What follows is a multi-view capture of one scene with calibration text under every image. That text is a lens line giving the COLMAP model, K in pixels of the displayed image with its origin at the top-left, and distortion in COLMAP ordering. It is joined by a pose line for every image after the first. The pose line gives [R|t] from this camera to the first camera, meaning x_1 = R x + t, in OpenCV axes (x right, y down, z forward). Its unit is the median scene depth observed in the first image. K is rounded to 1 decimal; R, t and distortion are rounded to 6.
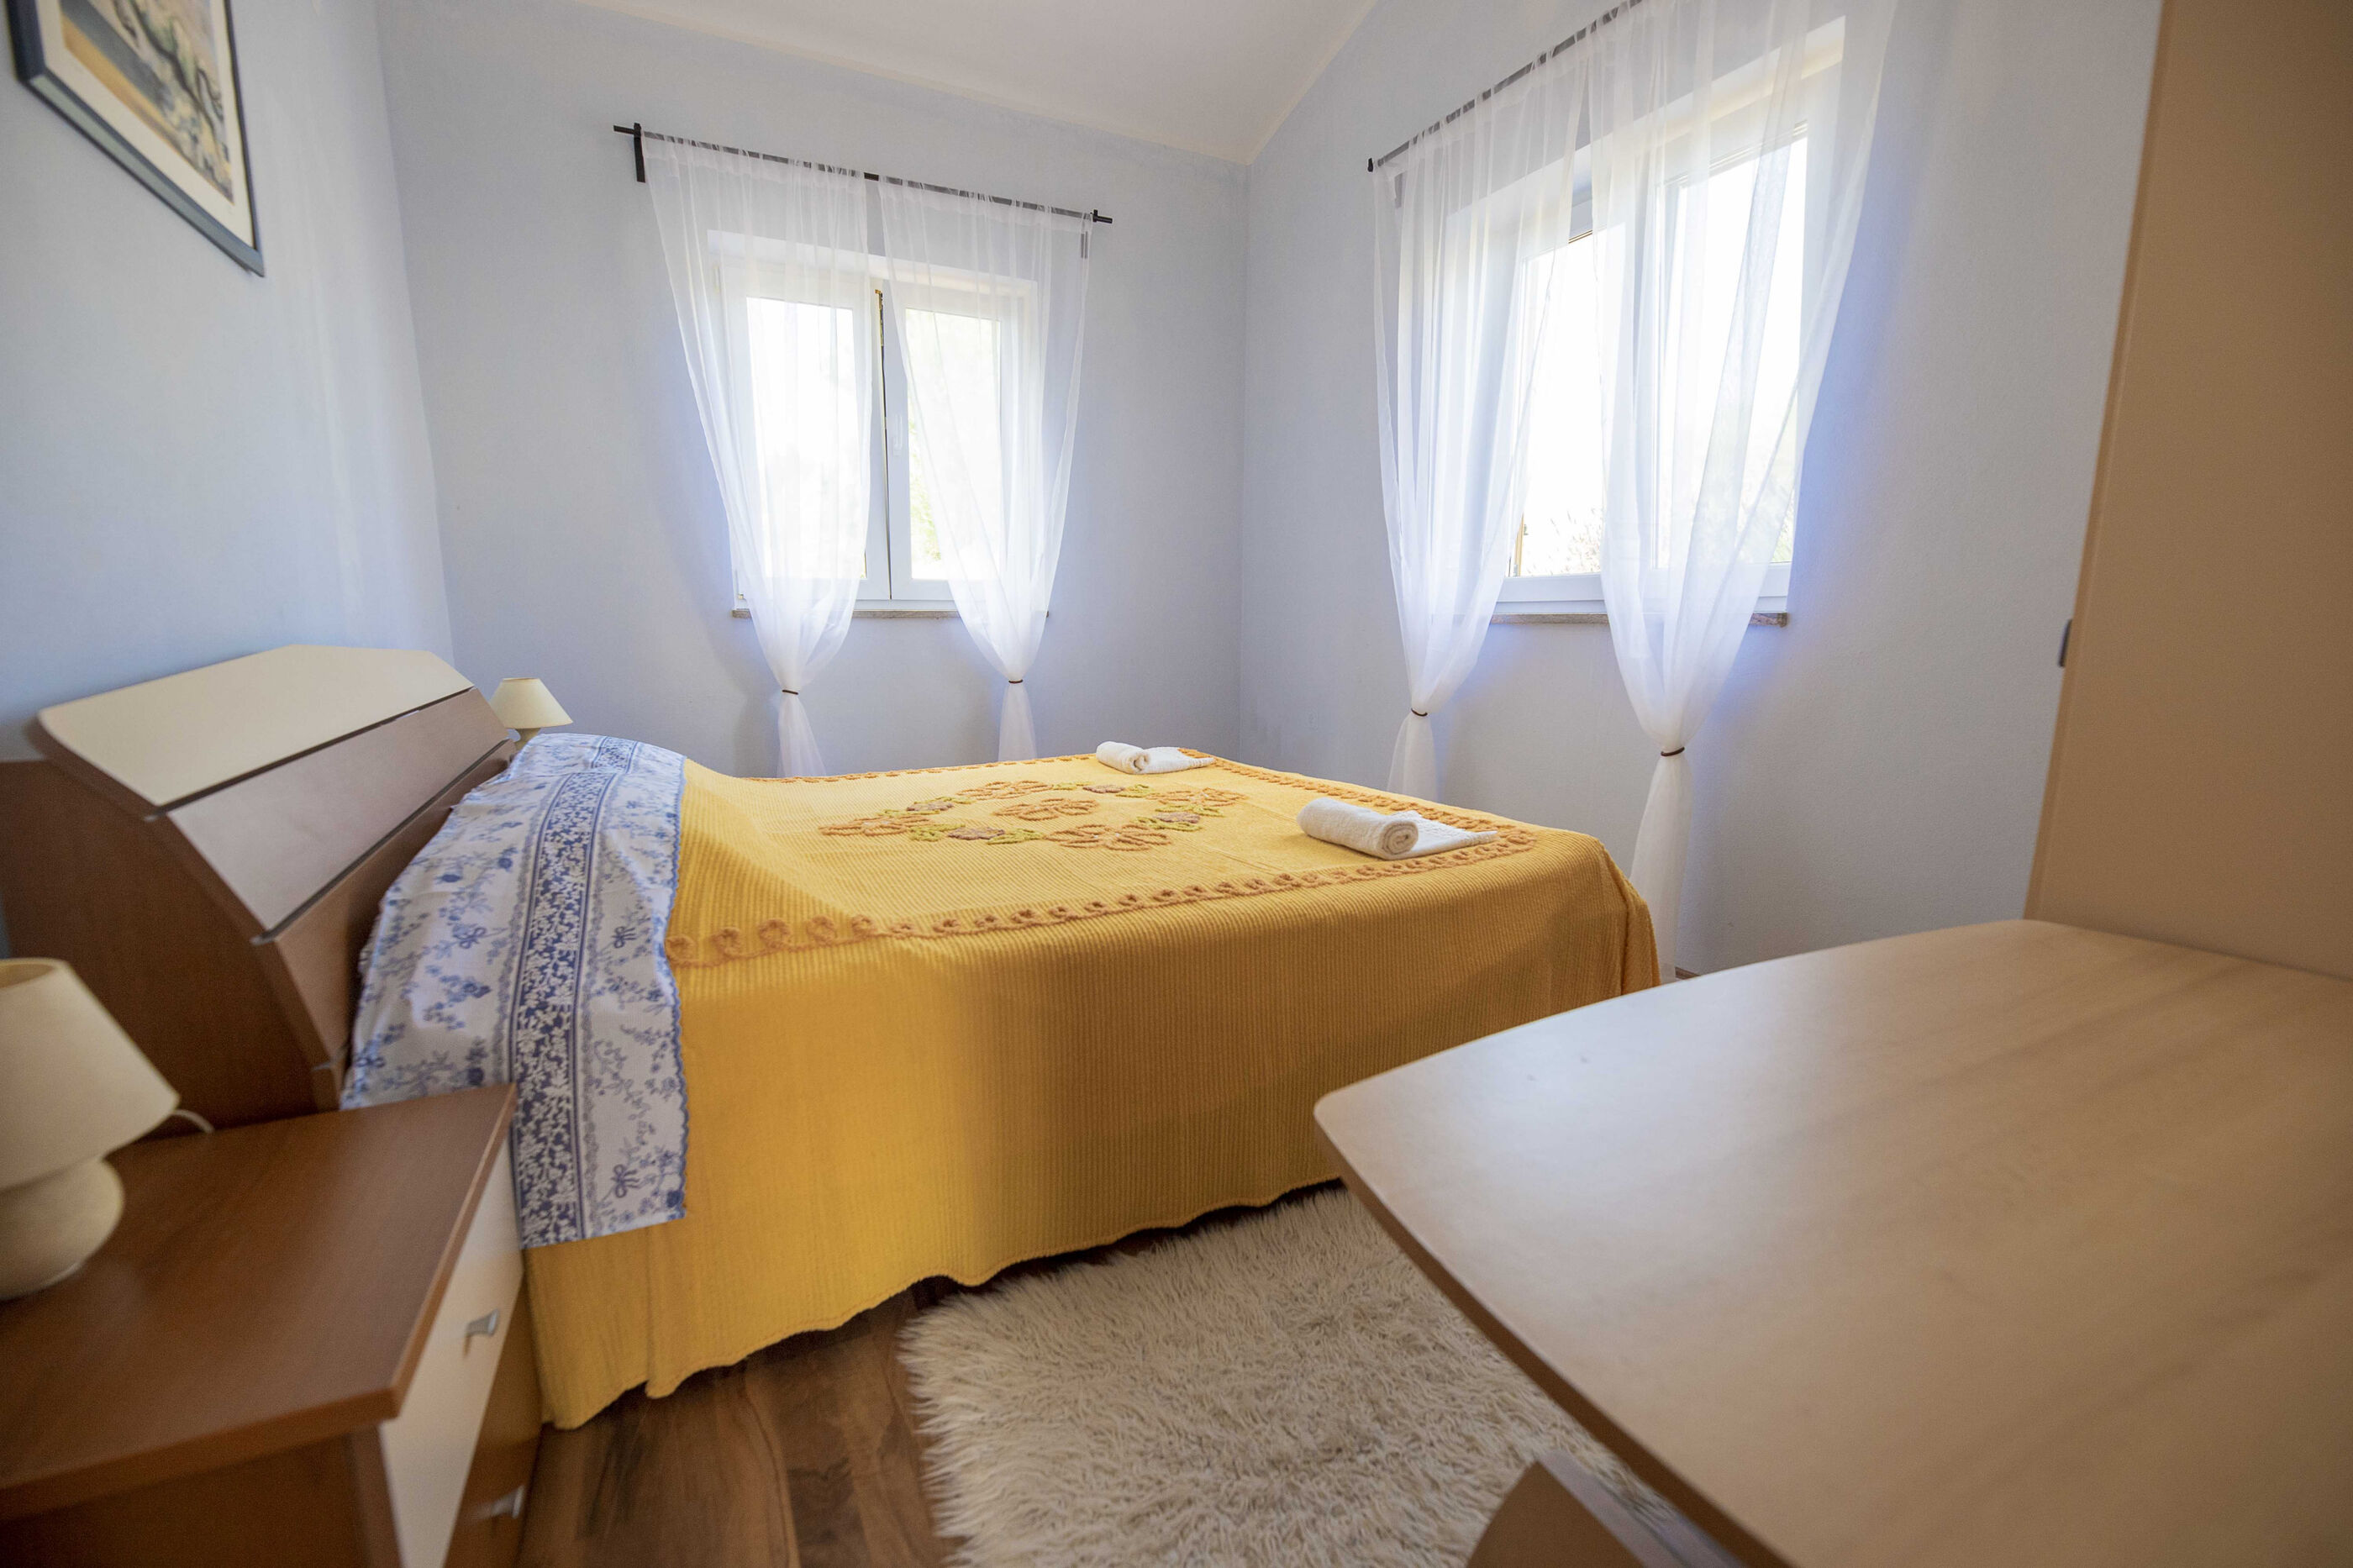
lens RADIAL K [[1018.4, 0, 1176.5], [0, 1018.4, 784.0], [0, 0, 1]] dist [-0.000193, 0.000087]
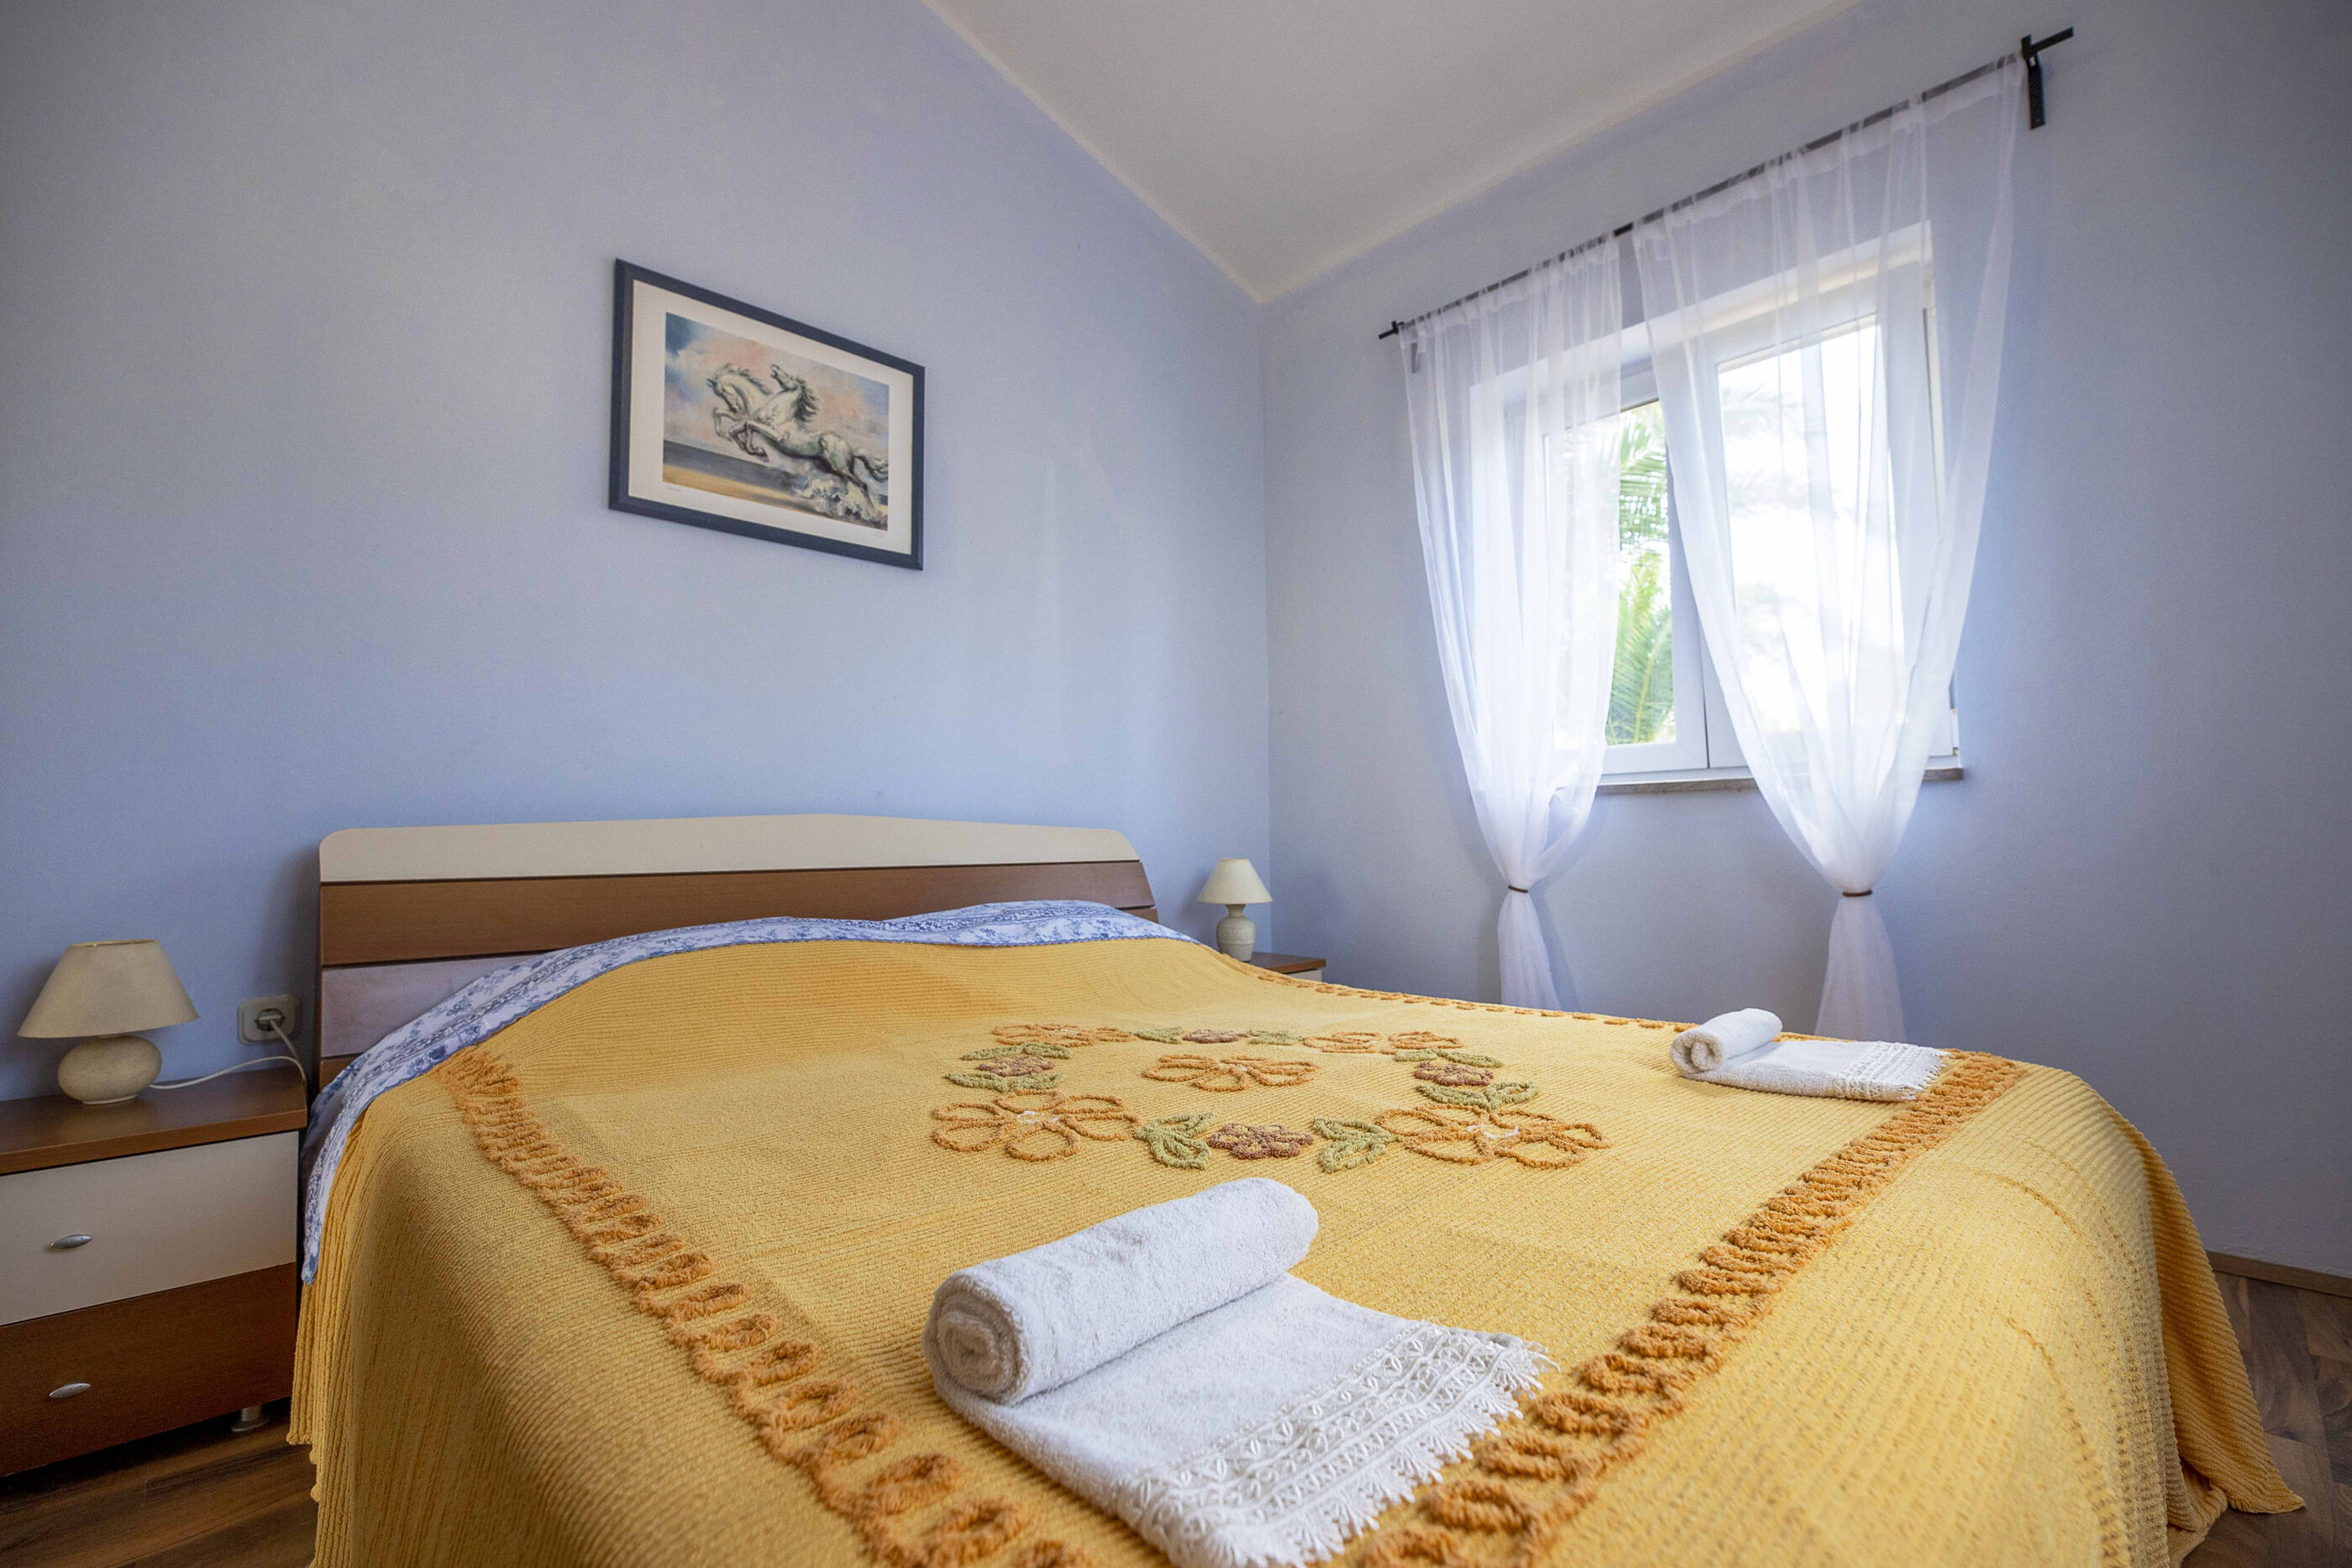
lens RADIAL K [[1017.9, 0, 1176.0], [0, 1017.9, 784.0], [0, 0, 1]] dist [-0.000193, 0.000087]
pose [[0.289389, -0.060390, -0.955305, 0.311937], [-0.145485, 0.983639, -0.106252, -0.052000], [0.946091, 0.169730, 0.275868, 0.534089]]
